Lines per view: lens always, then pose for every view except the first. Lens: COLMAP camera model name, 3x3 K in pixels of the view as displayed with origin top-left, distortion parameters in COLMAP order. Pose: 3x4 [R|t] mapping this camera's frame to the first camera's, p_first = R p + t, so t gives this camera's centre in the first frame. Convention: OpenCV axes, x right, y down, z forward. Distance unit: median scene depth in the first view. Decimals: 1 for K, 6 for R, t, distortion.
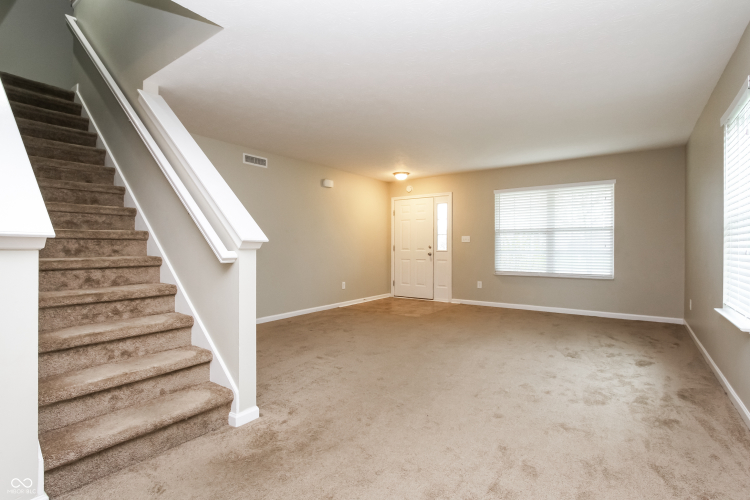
lens RADIAL K [[360.4, 0, 379.0], [0, 360.4, 251.6], [0, 0, 1]] dist [-0.028099, -0.000301]
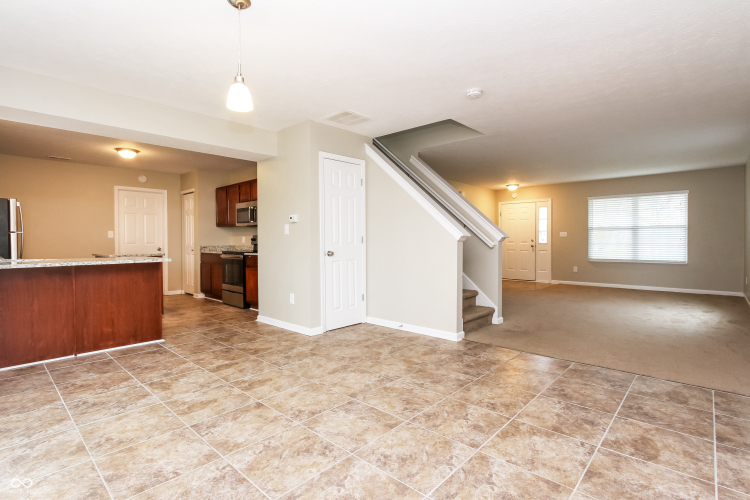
lens RADIAL K [[360.4, 0, 371.2], [0, 360.4, 245.4], [0, 0, 1]] dist [-0.028099, -0.000301]
pose [[0.990379, 0.001532, -0.138372, -0.292895], [-0.002080, 0.999991, -0.003815, 0.011895], [0.138365, 0.004066, 0.990373, -0.417092]]
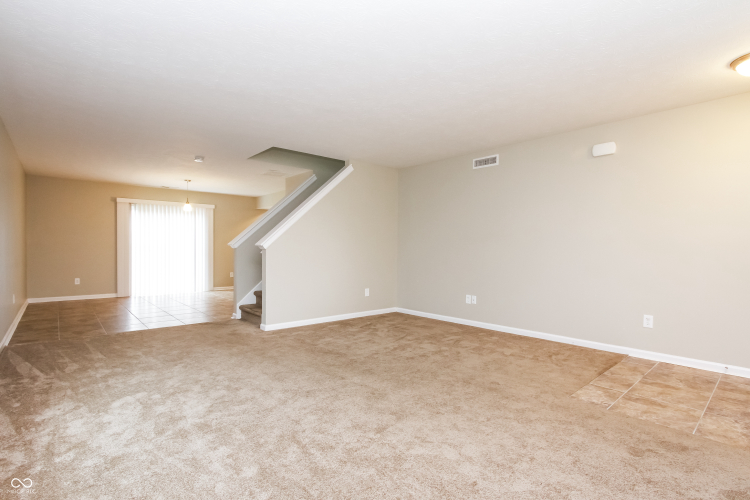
lens RADIAL K [[360.4, 0, 375.3], [0, 360.4, 249.8], [0, 0, 1]] dist [-0.028099, -0.000301]
pose [[-0.222978, 0.002302, -0.974821, 0.379163], [-0.003534, 0.999989, 0.003170, -0.010858], [0.974817, 0.004152, -0.222968, 0.529425]]
